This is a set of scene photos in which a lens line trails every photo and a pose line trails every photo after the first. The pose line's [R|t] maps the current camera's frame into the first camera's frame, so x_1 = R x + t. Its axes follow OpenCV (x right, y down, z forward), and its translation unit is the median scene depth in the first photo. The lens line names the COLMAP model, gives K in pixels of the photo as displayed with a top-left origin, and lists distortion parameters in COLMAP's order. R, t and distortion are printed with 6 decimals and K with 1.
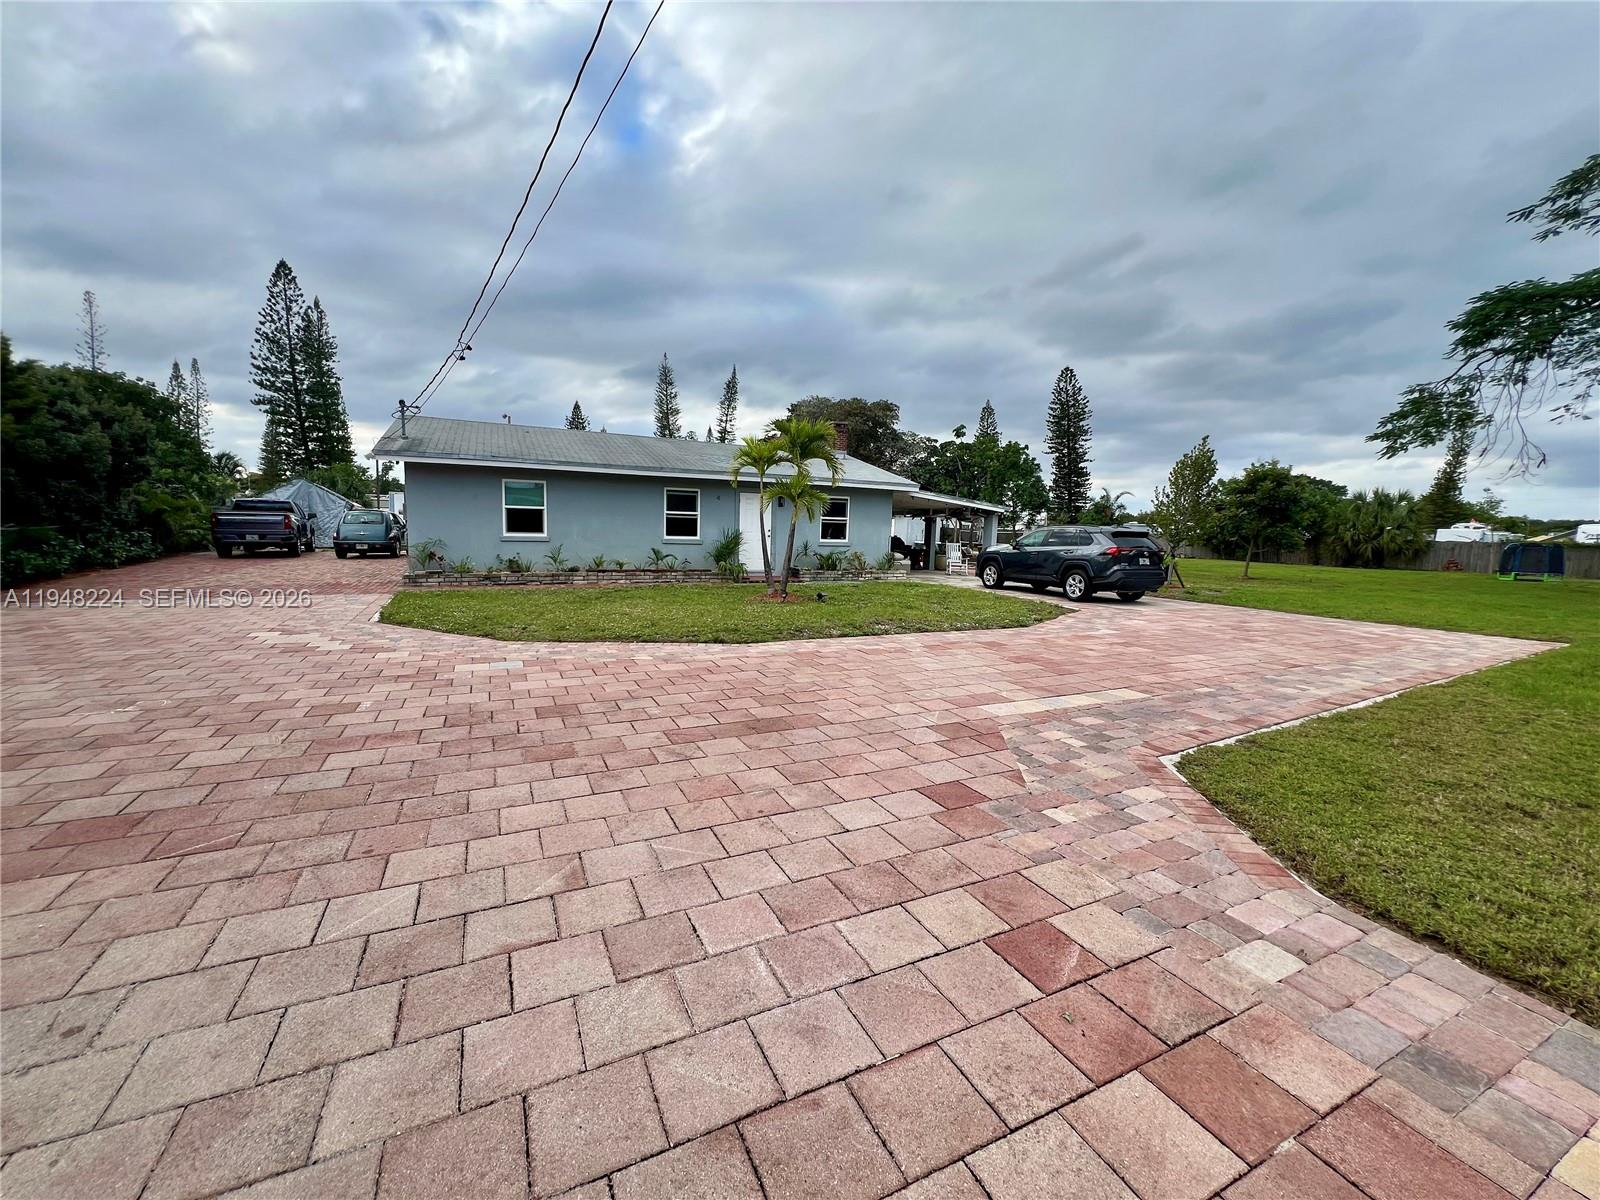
lens RADIAL K [[639.6, 0, 799.4], [0, 639.6, 599.2], [0, 0, 1]] dist [-0.001842, 0.000329]
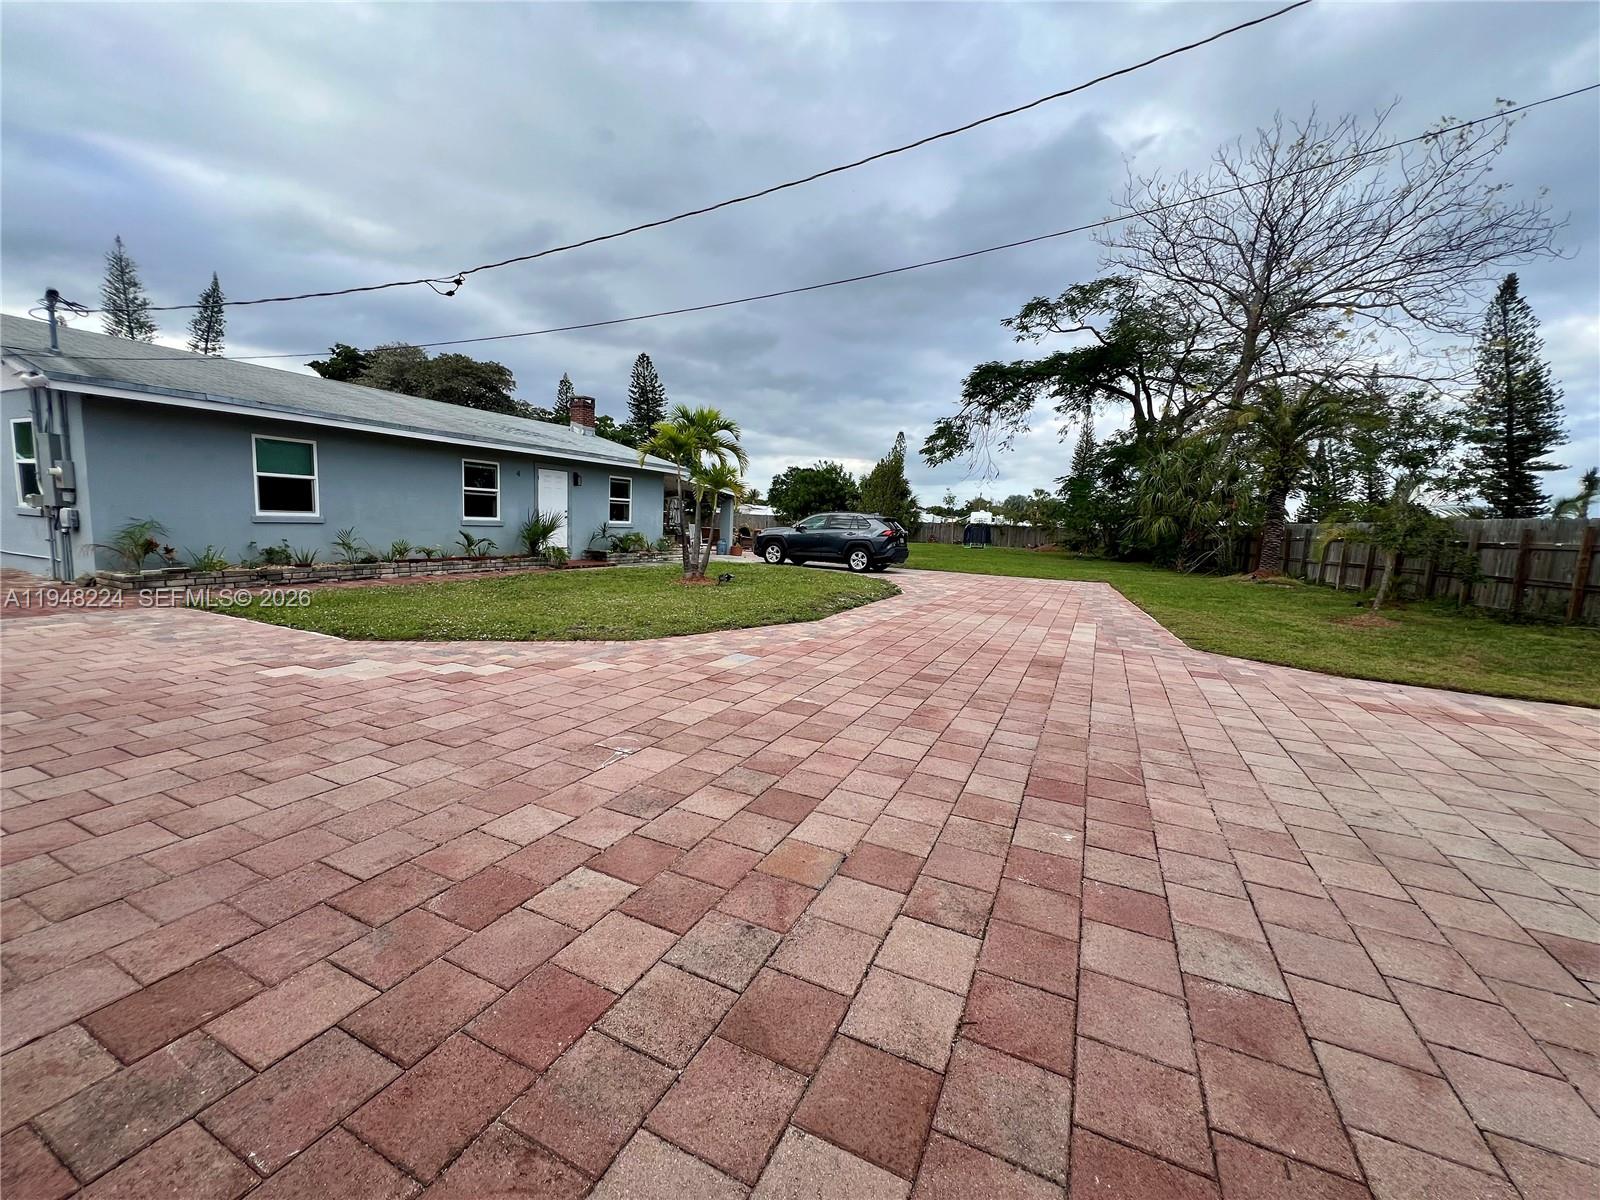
lens RADIAL K [[639.6, 0, 799.4], [0, 639.6, 599.2], [0, 0, 1]] dist [-0.001842, 0.000329]
pose [[0.777335, -0.069910, 0.625190, -0.453840], [0.046825, 0.997479, 0.053320, -0.016819], [-0.627342, -0.012173, 0.778649, 0.077157]]
